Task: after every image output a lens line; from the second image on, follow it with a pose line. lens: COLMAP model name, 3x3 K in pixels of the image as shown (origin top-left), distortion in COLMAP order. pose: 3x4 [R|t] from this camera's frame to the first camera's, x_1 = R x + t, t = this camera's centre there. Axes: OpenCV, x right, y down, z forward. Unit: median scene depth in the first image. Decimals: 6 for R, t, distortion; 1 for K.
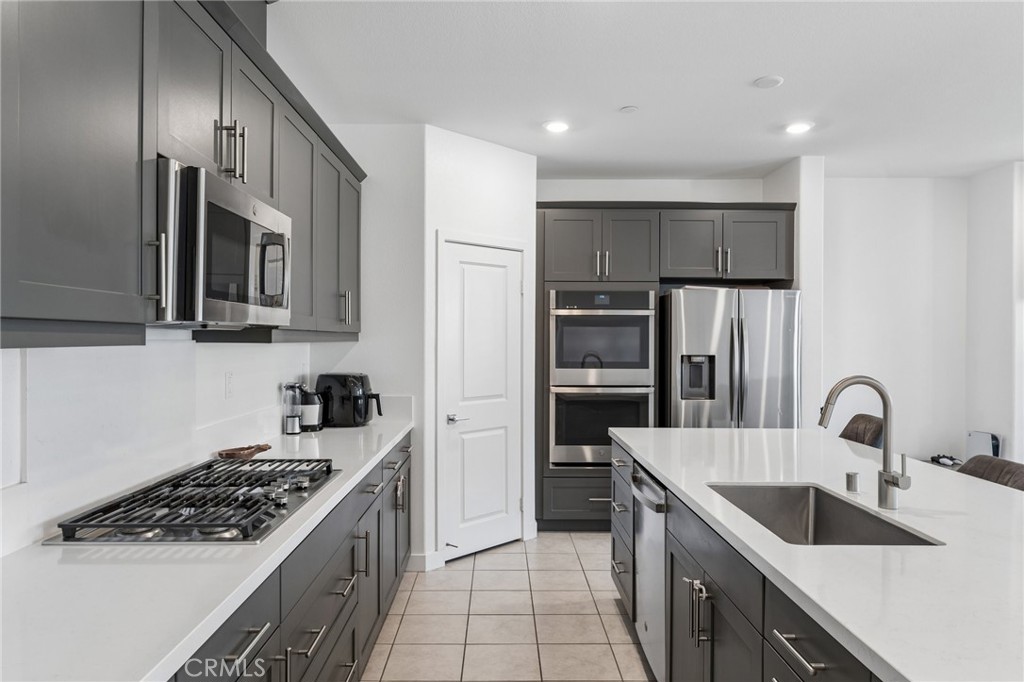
lens RADIAL K [[709.9, 0, 511.6], [0, 709.9, 337.5], [0, 0, 1]] dist [0.003502, 0.000718]
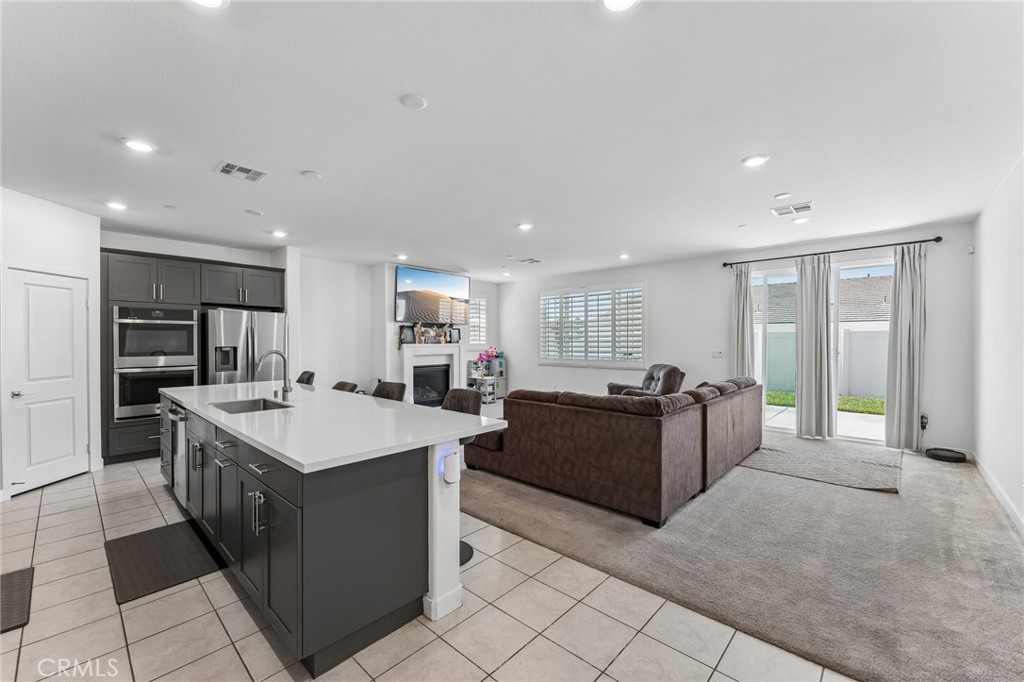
lens RADIAL K [[416.3, 0, 511.9], [0, 416.3, 342.6], [0, 0, 1]] dist [-0.000737, 0.000338]
pose [[0.694026, -0.007362, 0.719913, 0.003672], [0.001748, 0.999962, 0.008541, 0.005985], [-0.719948, -0.004670, 0.694012, -0.254872]]
